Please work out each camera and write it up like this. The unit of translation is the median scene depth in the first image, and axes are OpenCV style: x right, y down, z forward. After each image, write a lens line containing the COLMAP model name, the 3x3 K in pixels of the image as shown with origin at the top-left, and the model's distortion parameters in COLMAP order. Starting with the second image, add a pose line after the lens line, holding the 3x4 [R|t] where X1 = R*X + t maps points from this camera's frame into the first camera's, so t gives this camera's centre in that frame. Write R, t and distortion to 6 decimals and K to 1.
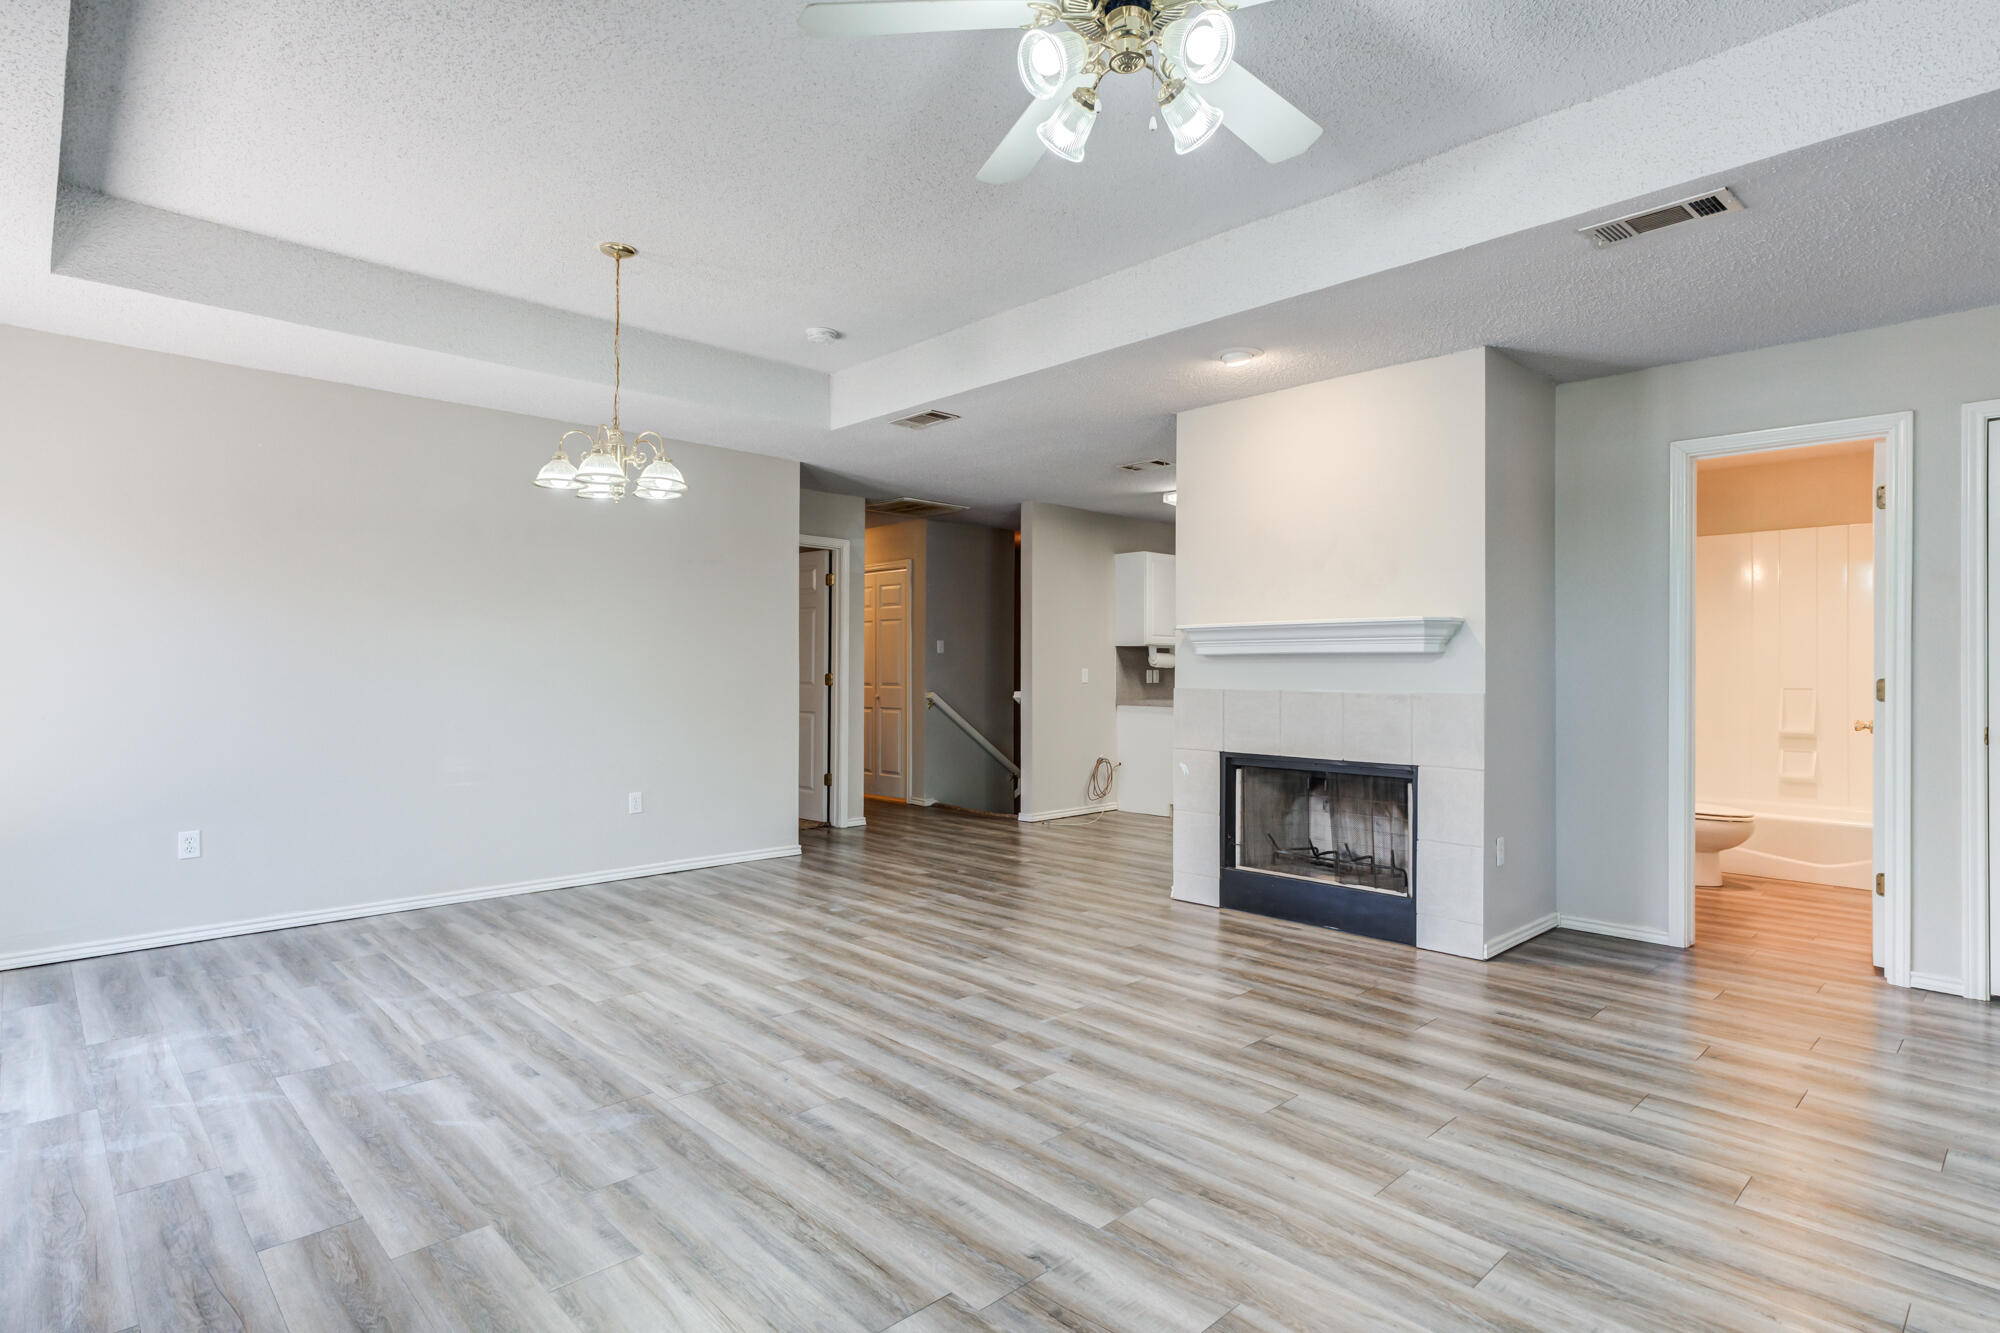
lens RADIAL K [[1018.0, 0, 1007.5], [0, 1018.0, 670.5], [0, 0, 1]] dist [0.006425, 0.008607]
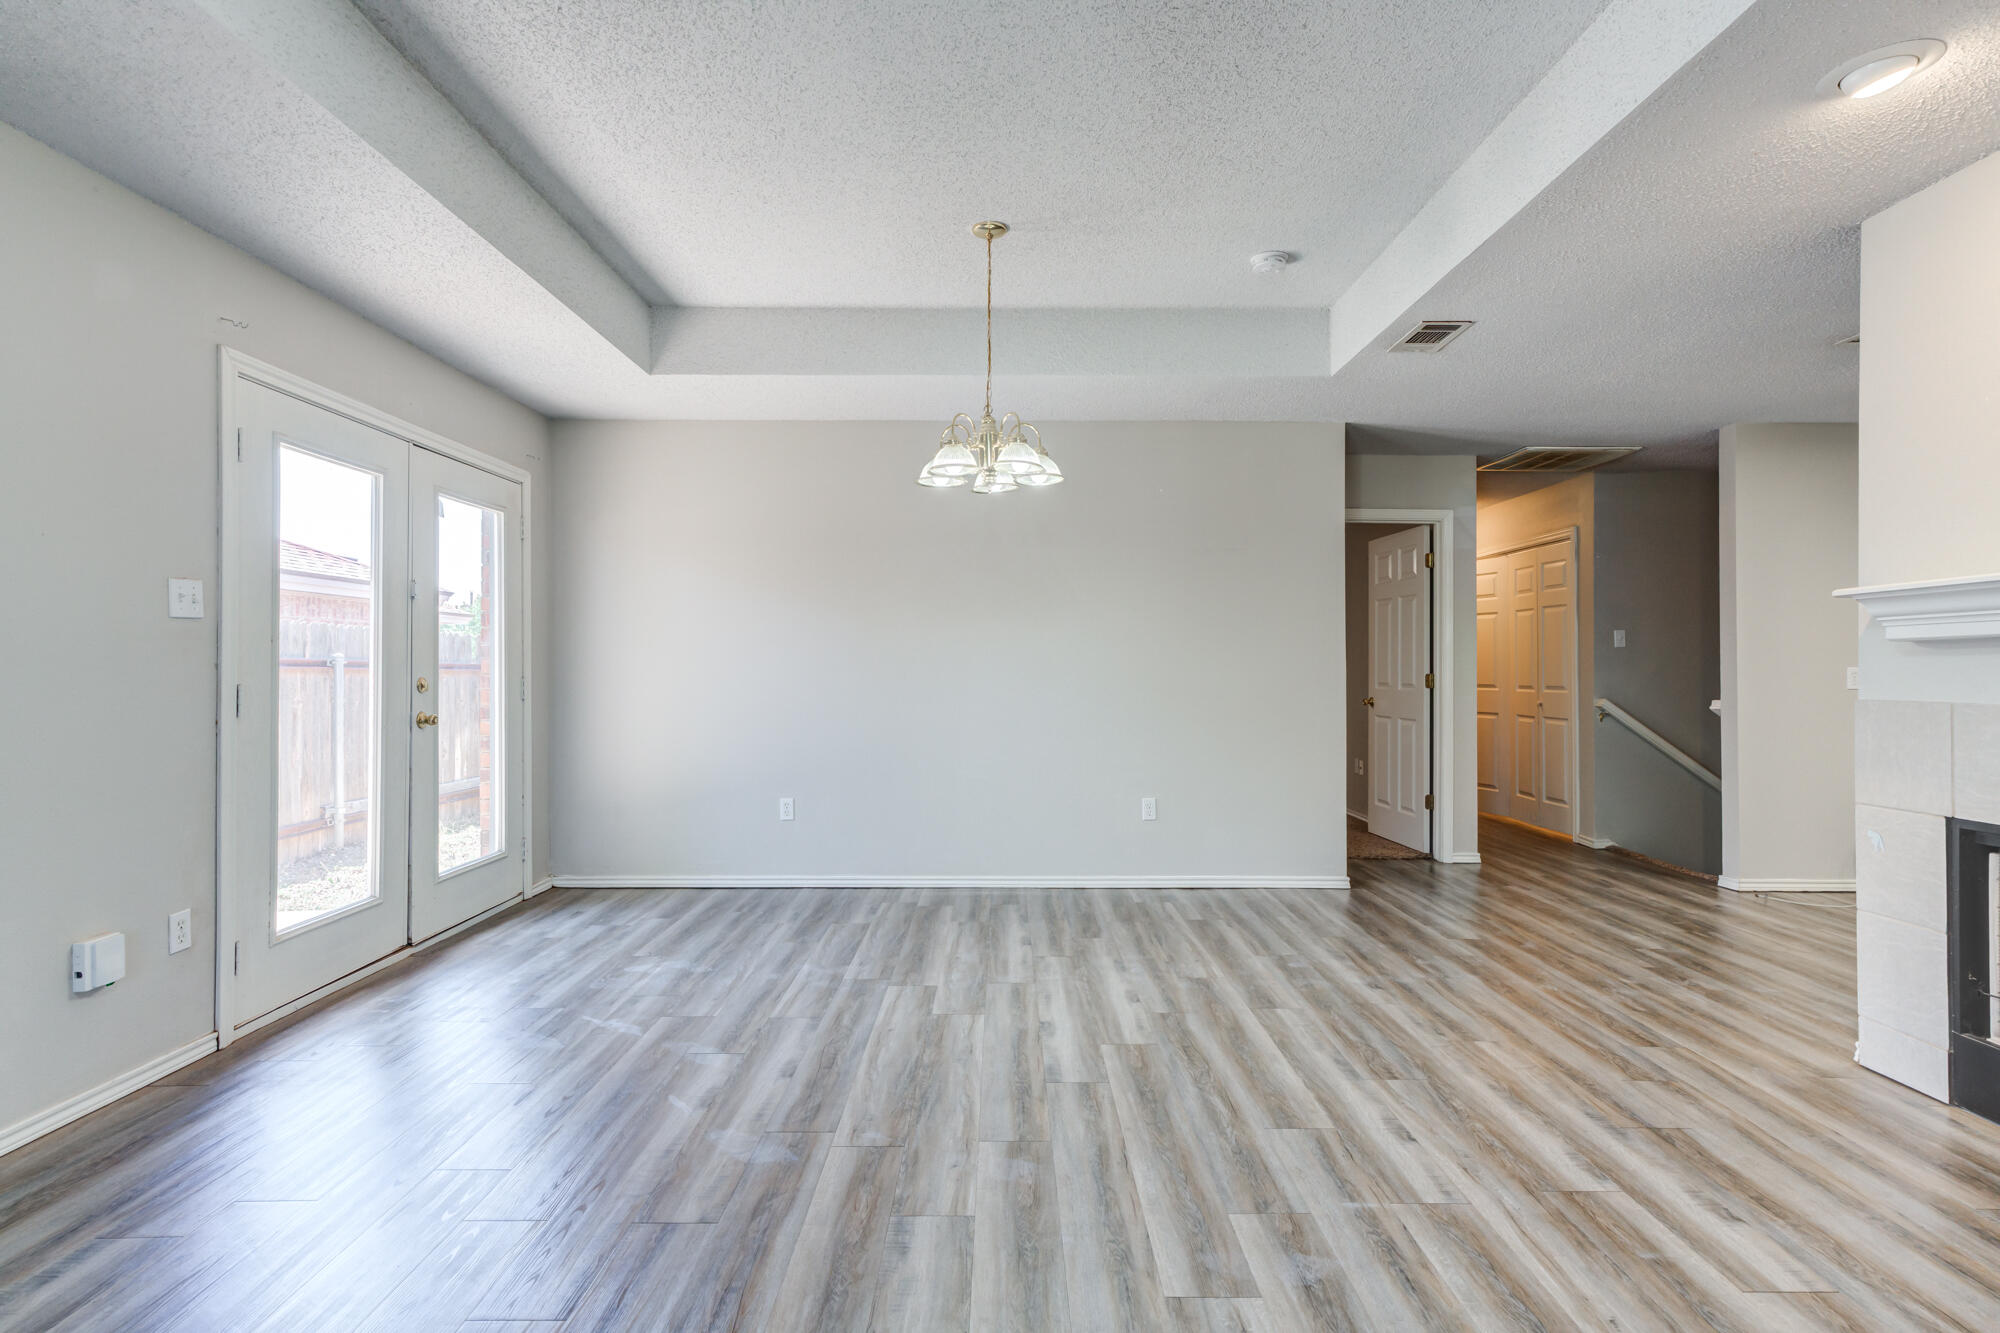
lens RADIAL K [[1018.0, 0, 1005.8], [0, 1018.0, 661.1], [0, 0, 1]] dist [0.006425, 0.008607]
pose [[0.724773, -0.007291, -0.688949, 0.267002], [0.000547, 0.999950, -0.010007, 0.001787], [0.688988, 0.006876, 0.724740, 0.300761]]
